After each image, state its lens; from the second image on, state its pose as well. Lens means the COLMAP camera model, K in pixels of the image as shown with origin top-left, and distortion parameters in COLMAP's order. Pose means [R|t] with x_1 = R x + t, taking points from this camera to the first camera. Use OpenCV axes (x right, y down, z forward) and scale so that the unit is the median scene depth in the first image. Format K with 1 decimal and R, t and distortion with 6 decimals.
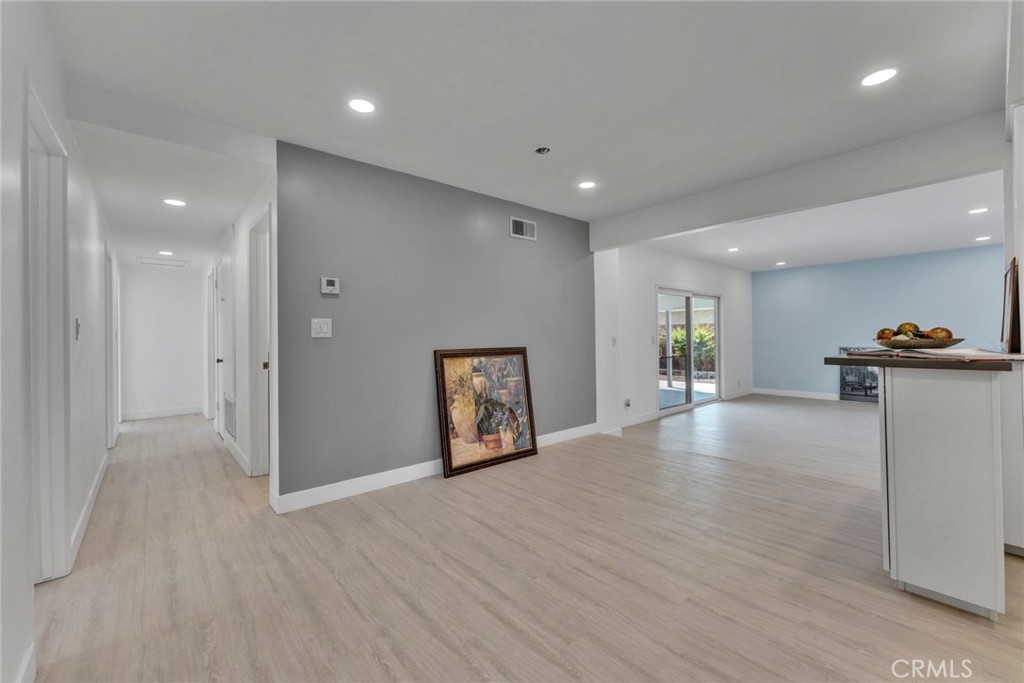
lens RADIAL K [[419.2, 0, 507.0], [0, 419.2, 334.9], [0, 0, 1]] dist [0.004569, 0.000197]
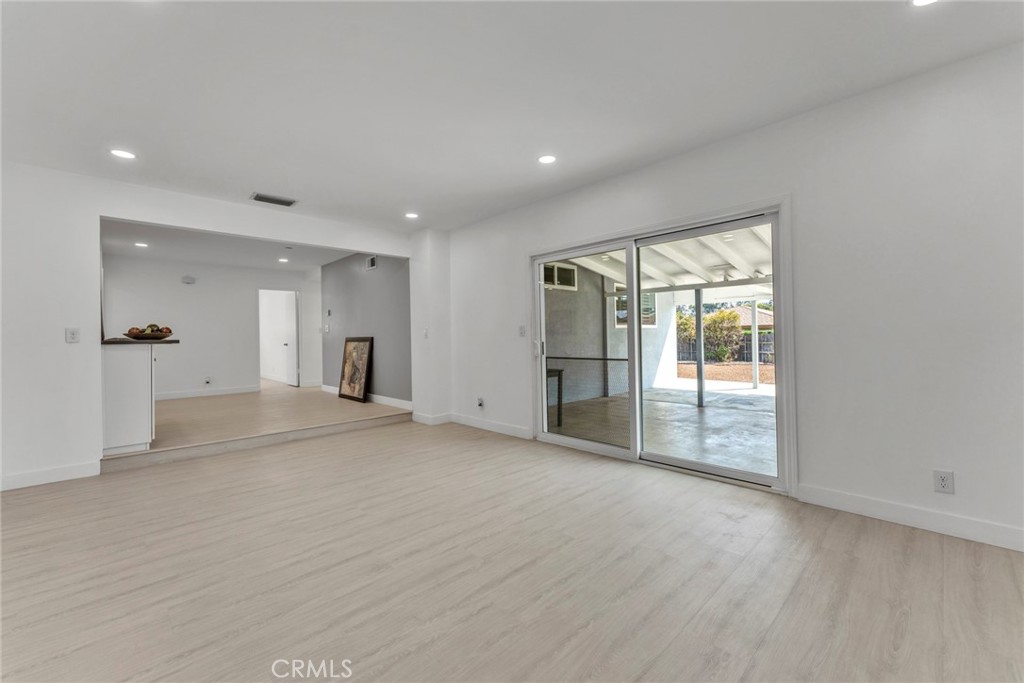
lens RADIAL K [[419.2, 0, 513.0], [0, 419.2, 334.9], [0, 0, 1]] dist [0.004569, 0.000197]
pose [[0.057979, 0.009437, -0.998273, 0.871400], [0.021540, 0.999711, 0.010702, 0.008481], [0.998085, -0.022123, 0.057759, 0.756262]]
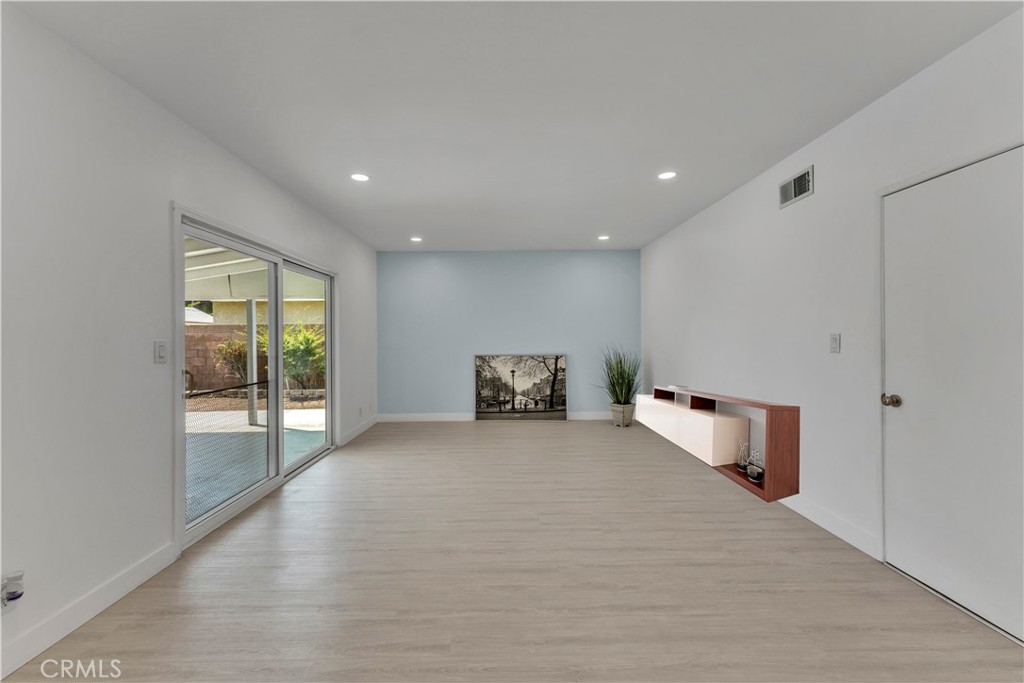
lens RADIAL K [[419.2, 0, 508.7], [0, 419.2, 337.8], [0, 0, 1]] dist [0.004569, 0.000197]
pose [[0.643420, 0.005072, 0.765496, 0.213294], [-0.002272, 0.999986, -0.004715, -0.000212], [-0.765510, 0.001295, 0.643423, 0.429915]]
